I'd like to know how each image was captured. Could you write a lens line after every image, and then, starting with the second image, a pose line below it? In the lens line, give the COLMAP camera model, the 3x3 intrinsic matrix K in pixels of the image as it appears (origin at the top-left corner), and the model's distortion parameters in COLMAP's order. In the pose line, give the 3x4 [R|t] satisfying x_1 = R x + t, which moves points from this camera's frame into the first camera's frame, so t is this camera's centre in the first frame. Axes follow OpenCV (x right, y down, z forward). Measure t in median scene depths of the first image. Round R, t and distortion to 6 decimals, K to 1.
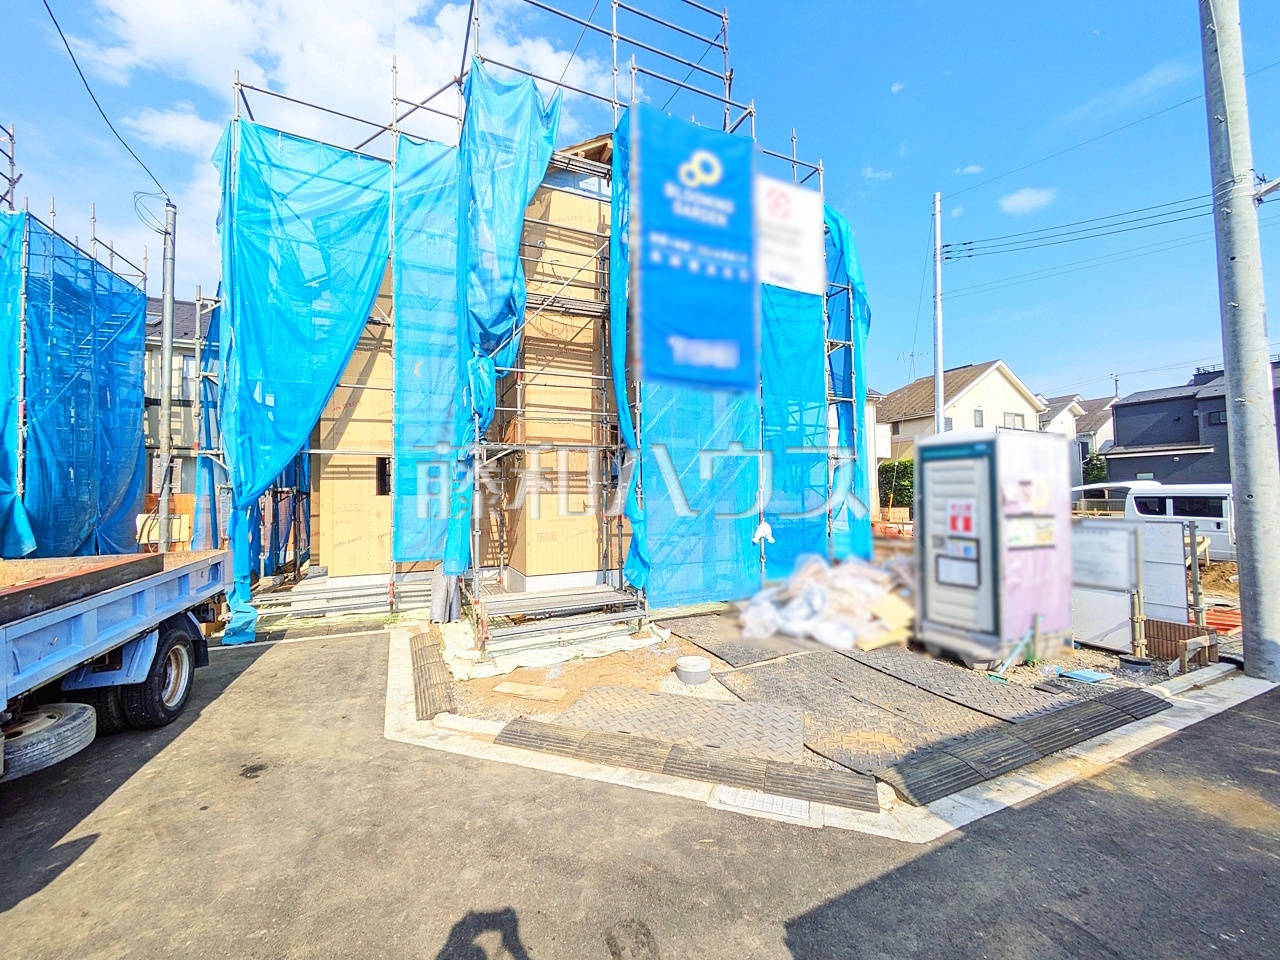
lens RADIAL K [[505.9, 0, 643.4], [0, 505.9, 489.8], [0, 0, 1]] dist [0.001751, 0.001364]
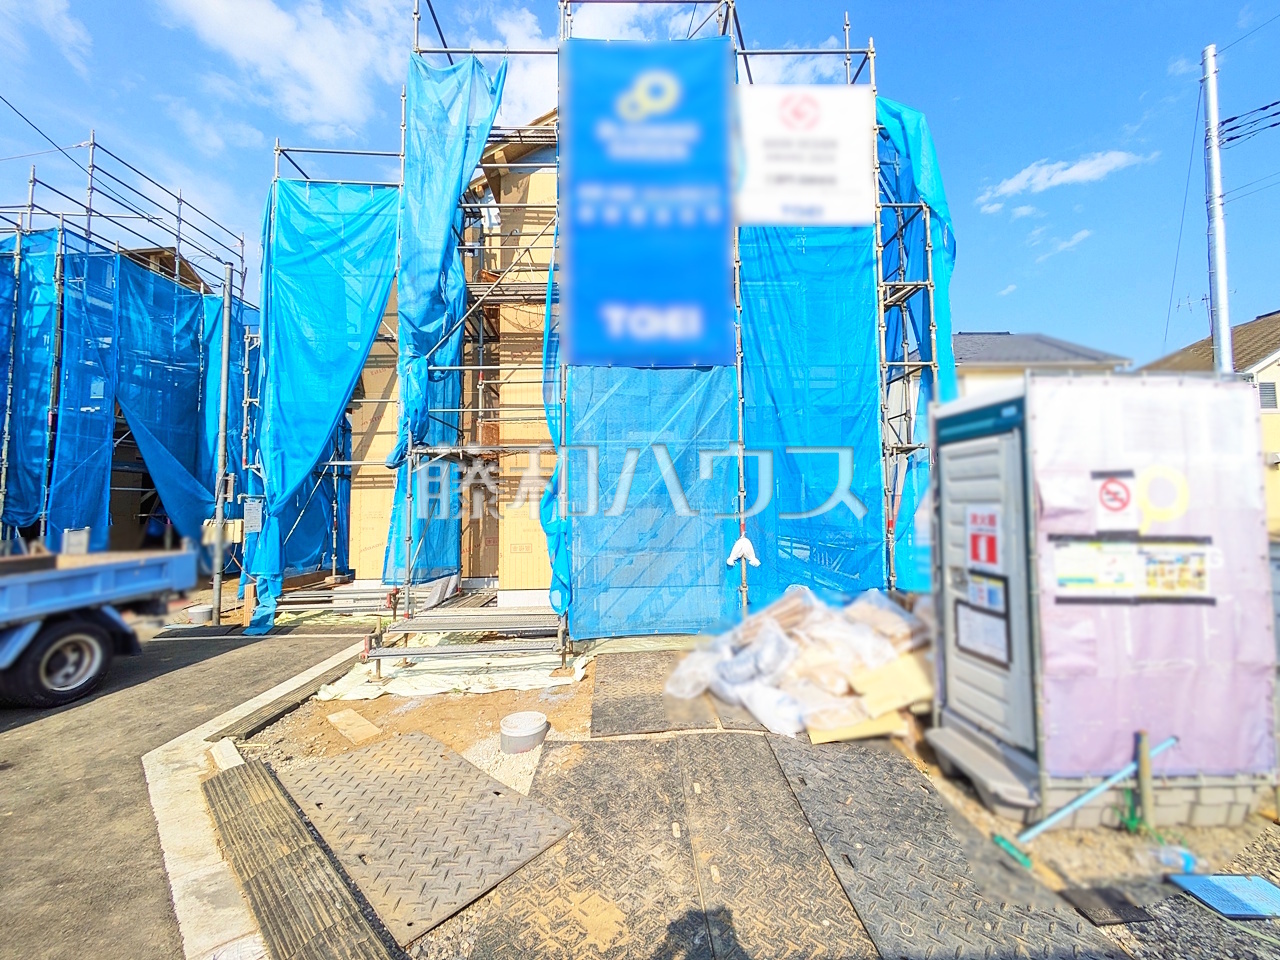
lens RADIAL K [[505.9, 0, 663.8], [0, 505.9, 488.4], [0, 0, 1]] dist [0.001751, 0.001364]
pose [[0.919022, -0.015263, -0.393911, 0.431473], [0.007576, 0.999749, -0.021062, 0.006771], [0.394134, 0.016372, 0.918907, 0.274955]]
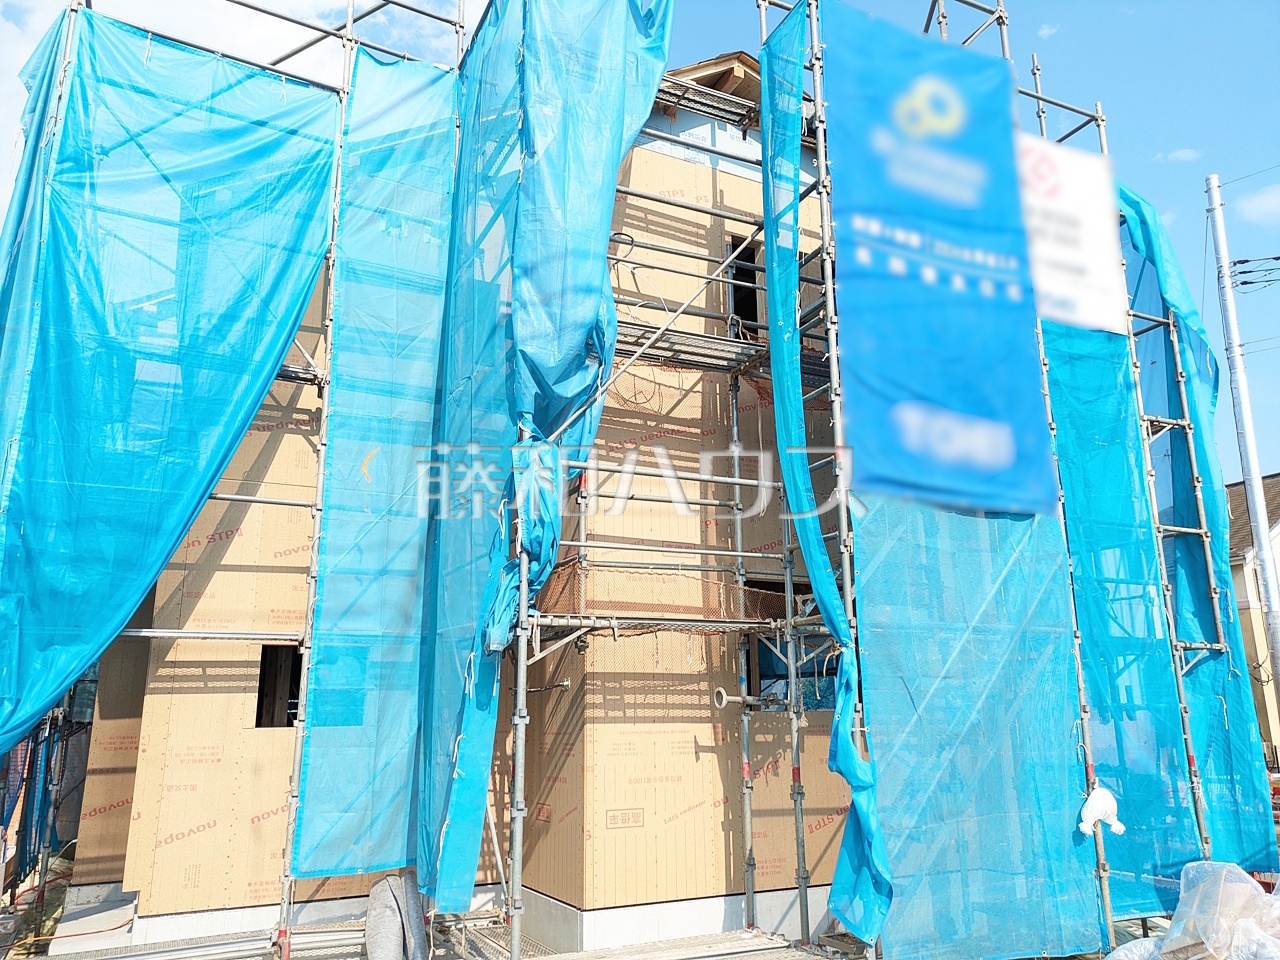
lens RADIAL K [[939.6, 0, 634.2], [0, 939.6, 511.8], [0, 0, 1]] dist [0.043441, -0.013471]
pose [[0.999764, 0.004392, 0.021295, -0.214346], [-0.000074, 0.980070, -0.198655, -0.010662], [-0.021743, 0.198606, 0.979838, 0.099972]]
